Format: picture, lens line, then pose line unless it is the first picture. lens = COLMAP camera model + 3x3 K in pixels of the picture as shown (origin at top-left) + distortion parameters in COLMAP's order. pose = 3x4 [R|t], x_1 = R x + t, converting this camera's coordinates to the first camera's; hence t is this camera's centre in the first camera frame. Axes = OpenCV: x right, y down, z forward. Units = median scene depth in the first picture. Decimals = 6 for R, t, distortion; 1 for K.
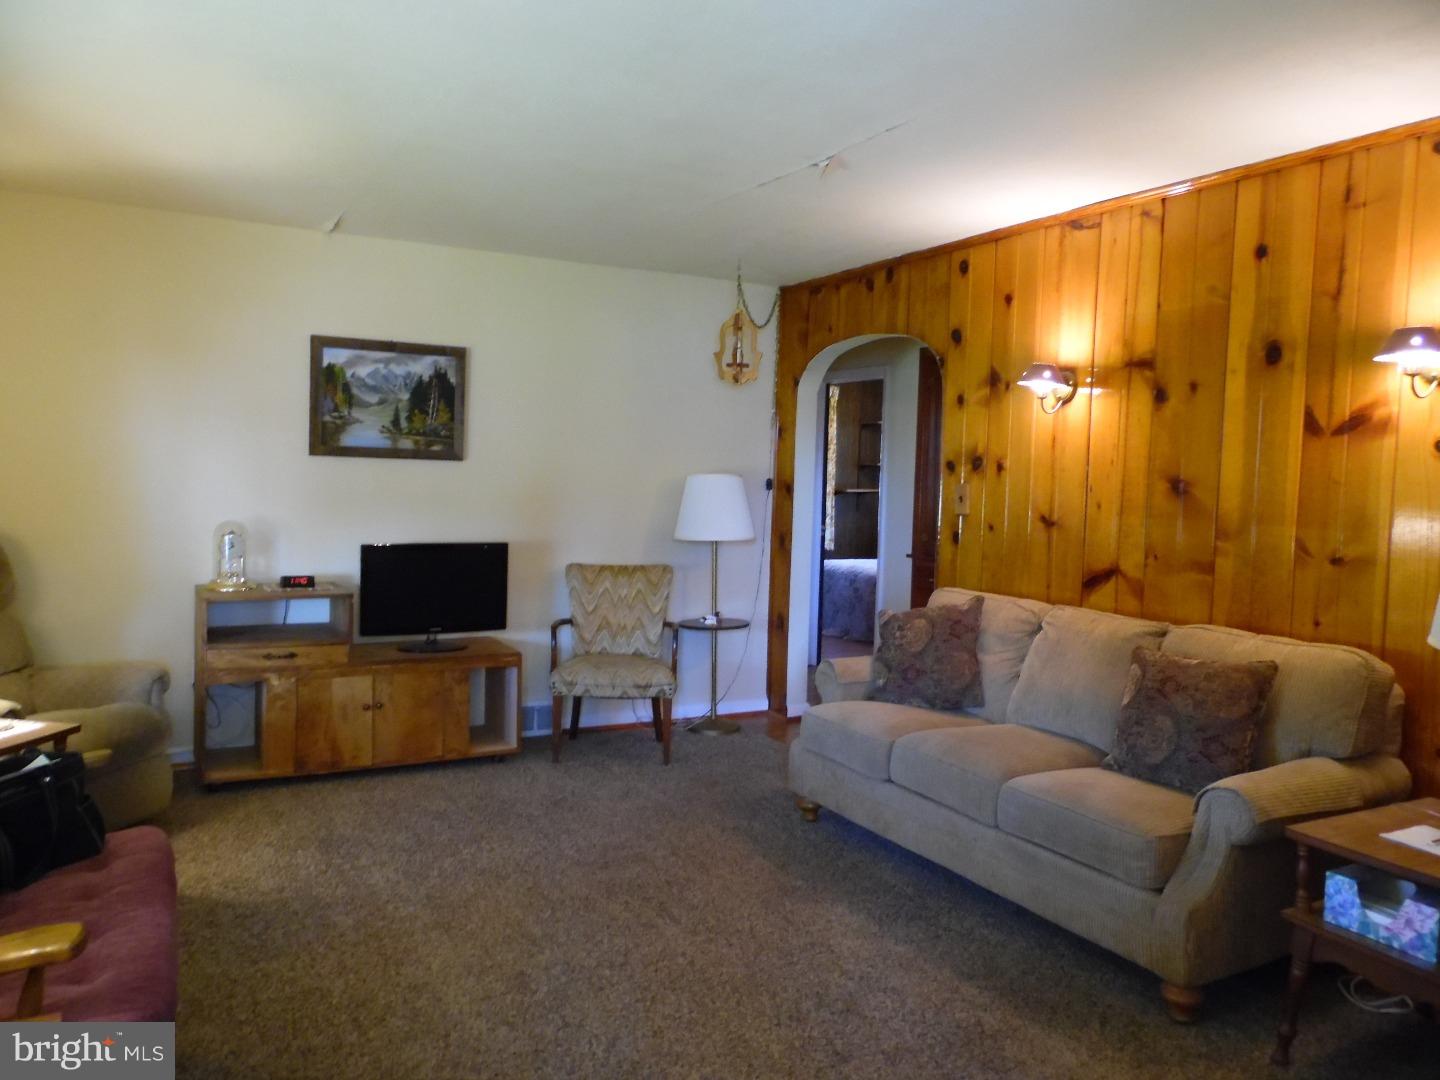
lens RADIAL K [[1063.7, 0, 719.5], [0, 1063.7, 539.9], [0, 0, 1]] dist [-0.000944, 0.012739]
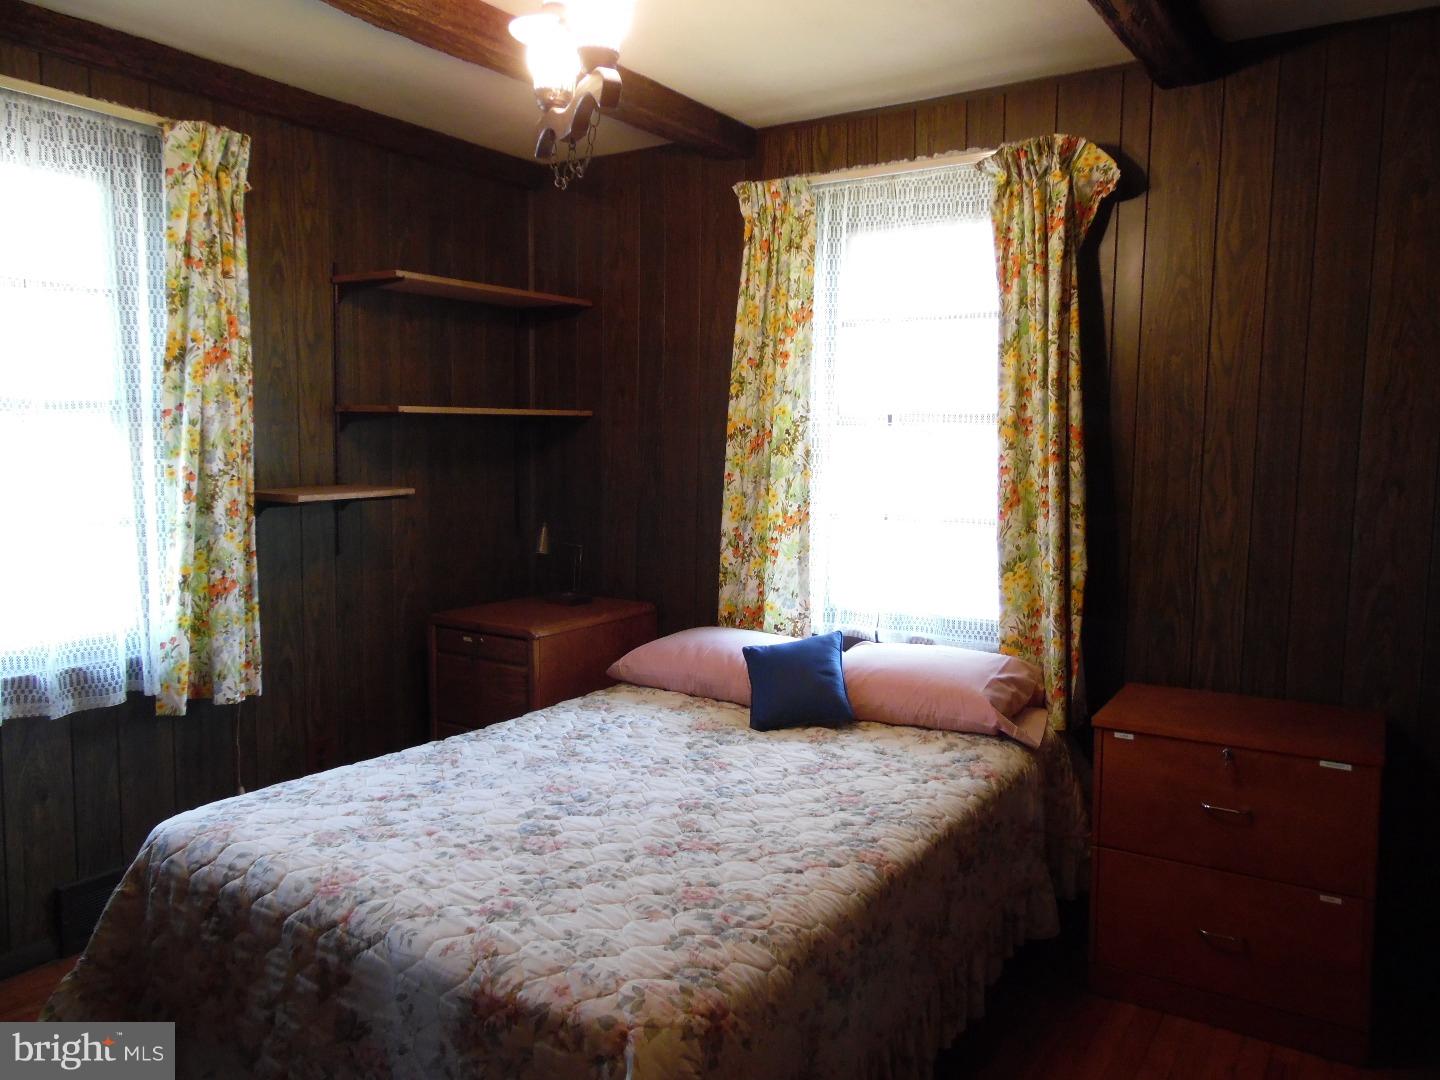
lens RADIAL K [[1063.7, 0, 720.6], [0, 1063.7, 536.8], [0, 0, 1]] dist [-0.000944, 0.012739]
pose [[0.890626, -0.054089, 0.451509, 0.090059], [0.037913, 0.998276, 0.044803, -0.043702], [-0.453154, -0.022784, 0.891141, 0.680810]]
